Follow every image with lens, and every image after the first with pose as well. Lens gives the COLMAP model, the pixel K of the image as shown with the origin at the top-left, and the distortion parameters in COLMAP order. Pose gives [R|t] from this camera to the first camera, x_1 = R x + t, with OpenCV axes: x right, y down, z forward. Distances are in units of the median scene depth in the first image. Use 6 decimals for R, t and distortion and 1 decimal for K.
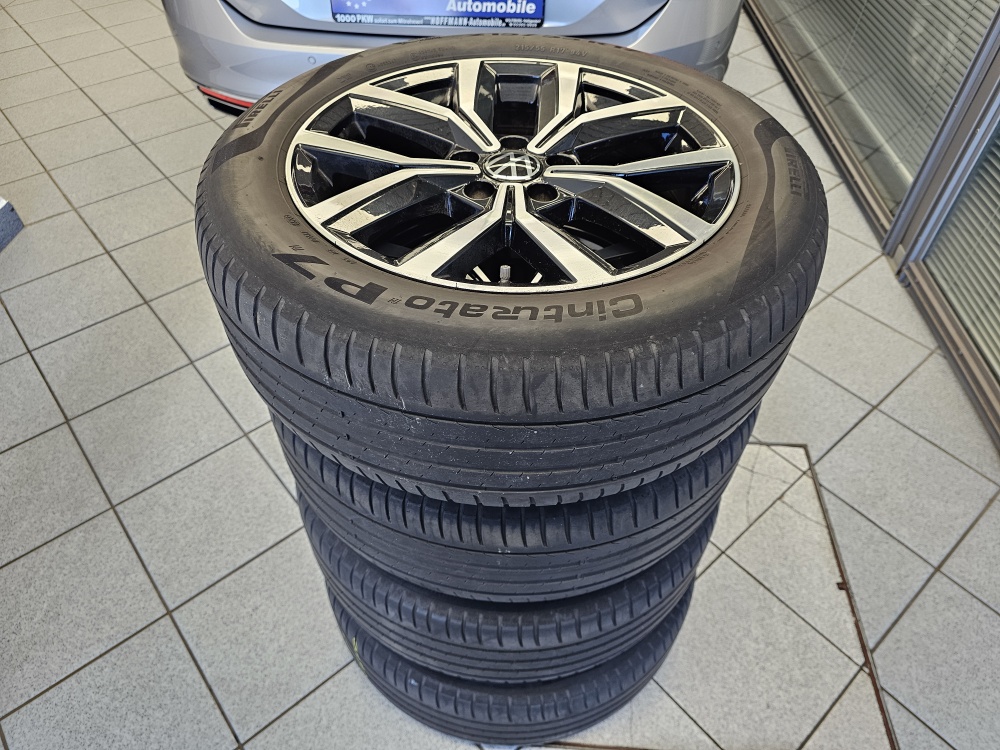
lens RADIAL K [[678.0, 0, 501.6], [0, 678.0, 359.7], [0, 0, 1]] dist [0.046286, -0.053282]
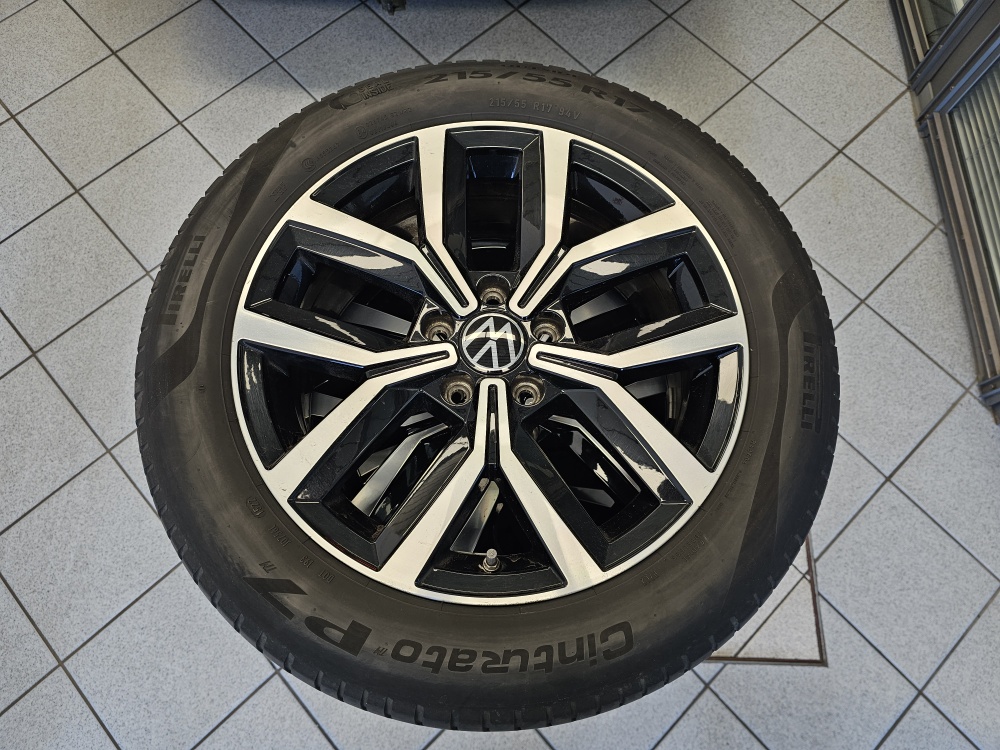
lens RADIAL K [[683.7, 0, 505.3], [0, 683.7, 330.2], [0, 0, 1]] dist [0.052783, -0.059527]
pose [[0.998888, -0.039611, 0.025587, 0.006566], [0.024976, 0.904651, 0.425420, -0.436779], [-0.039999, -0.424308, 0.904634, 0.138073]]
